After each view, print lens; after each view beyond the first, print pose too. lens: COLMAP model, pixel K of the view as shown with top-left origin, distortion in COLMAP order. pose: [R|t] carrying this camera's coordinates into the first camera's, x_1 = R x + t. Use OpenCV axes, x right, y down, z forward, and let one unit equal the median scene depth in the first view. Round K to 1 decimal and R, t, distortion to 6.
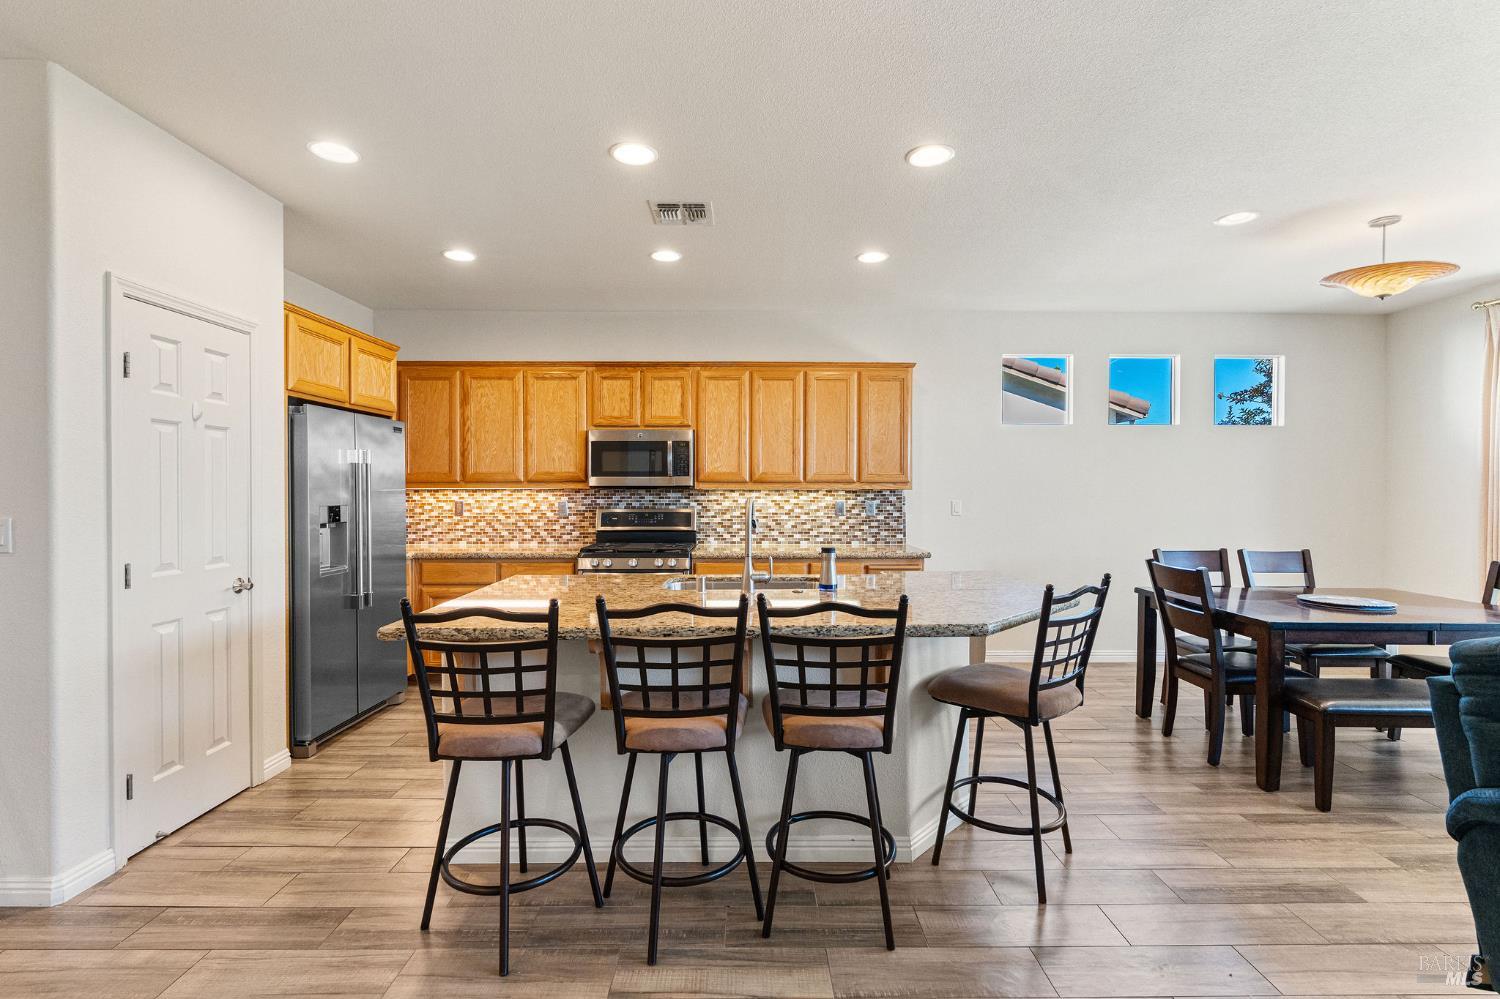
lens RADIAL K [[677.6, 0, 753.5], [0, 677.6, 500.1], [0, 0, 1]] dist [-0.002345, 0.000354]
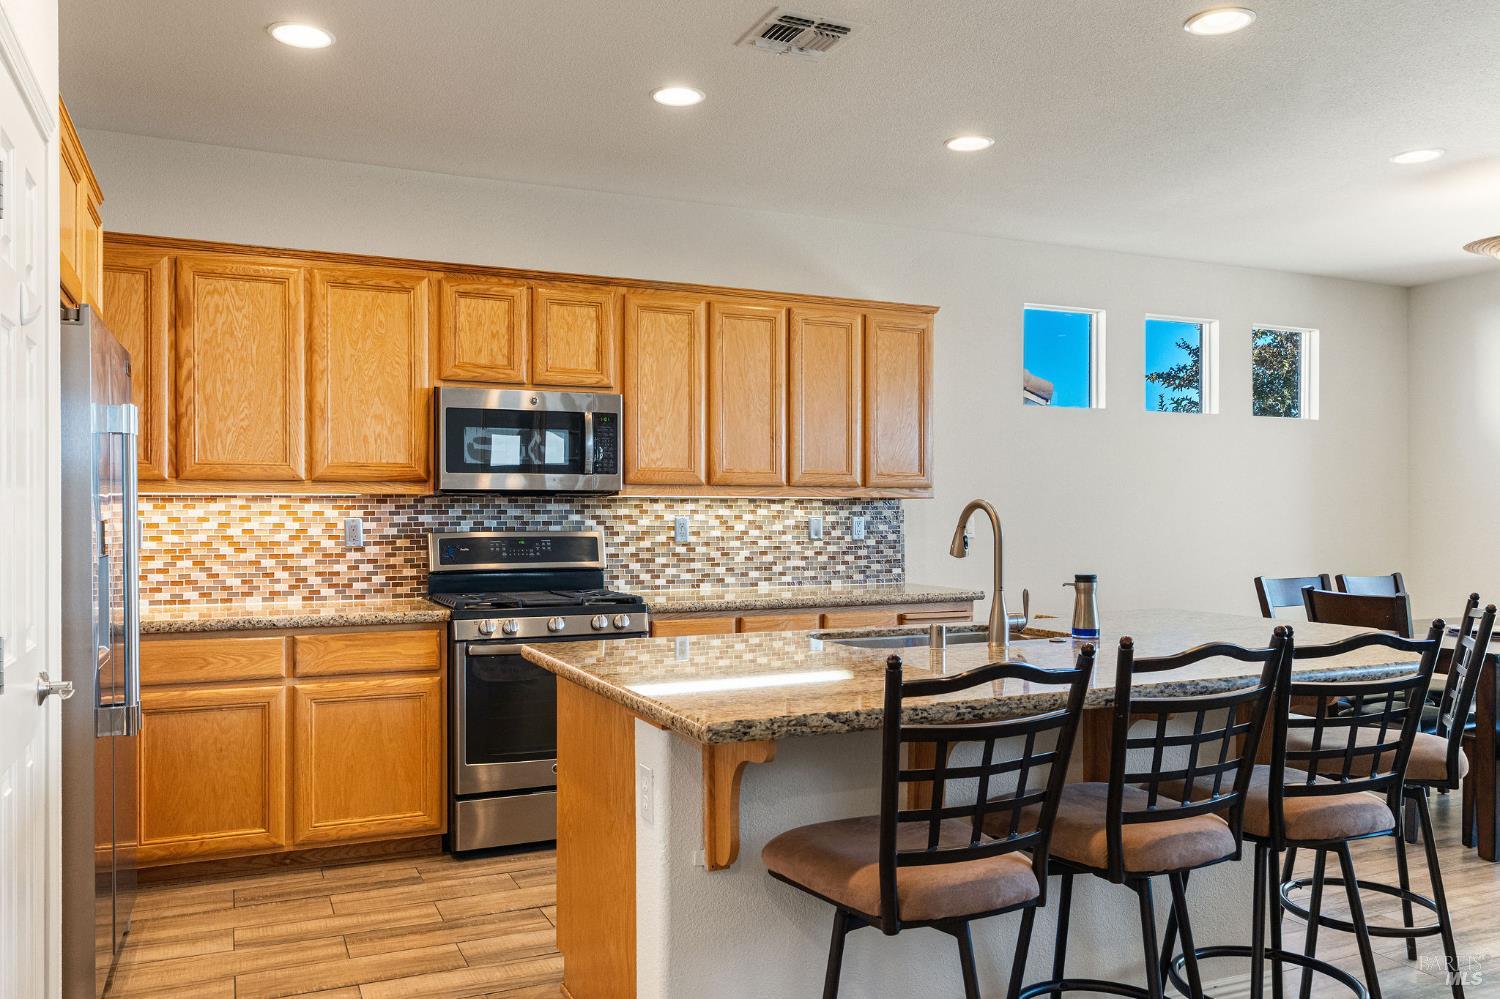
lens RADIAL K [[1139.6, 0, 757.6], [0, 1139.6, 523.8], [0, 0, 1]] dist [0.010000, -0.011758]
pose [[0.913964, -0.005434, 0.405760, -0.375266], [0.007874, 0.999960, -0.004345, 0.012706], [-0.405720, 0.007166, 0.913969, 0.054620]]
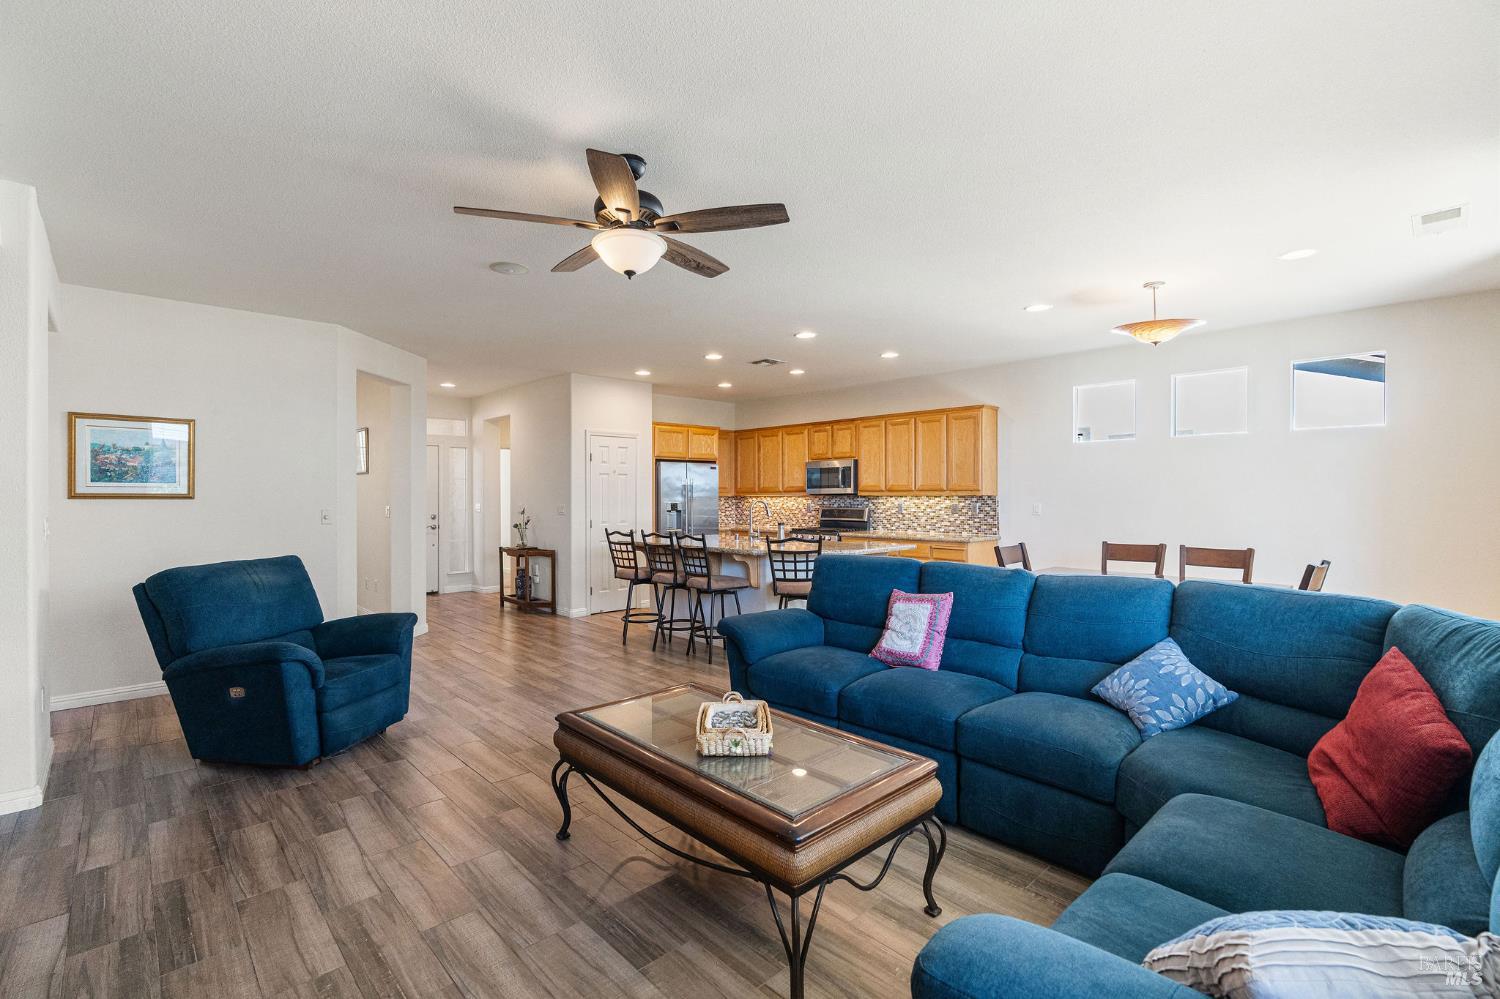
lens RADIAL K [[677.6, 0, 757.4], [0, 677.6, 497.6], [0, 0, 1]] dist [-0.002345, 0.000354]
pose [[0.684322, -0.000720, -0.729180, 0.939638], [-0.009325, 0.999909, -0.009739, 0.007420], [0.729121, 0.013464, 0.684253, -0.294476]]
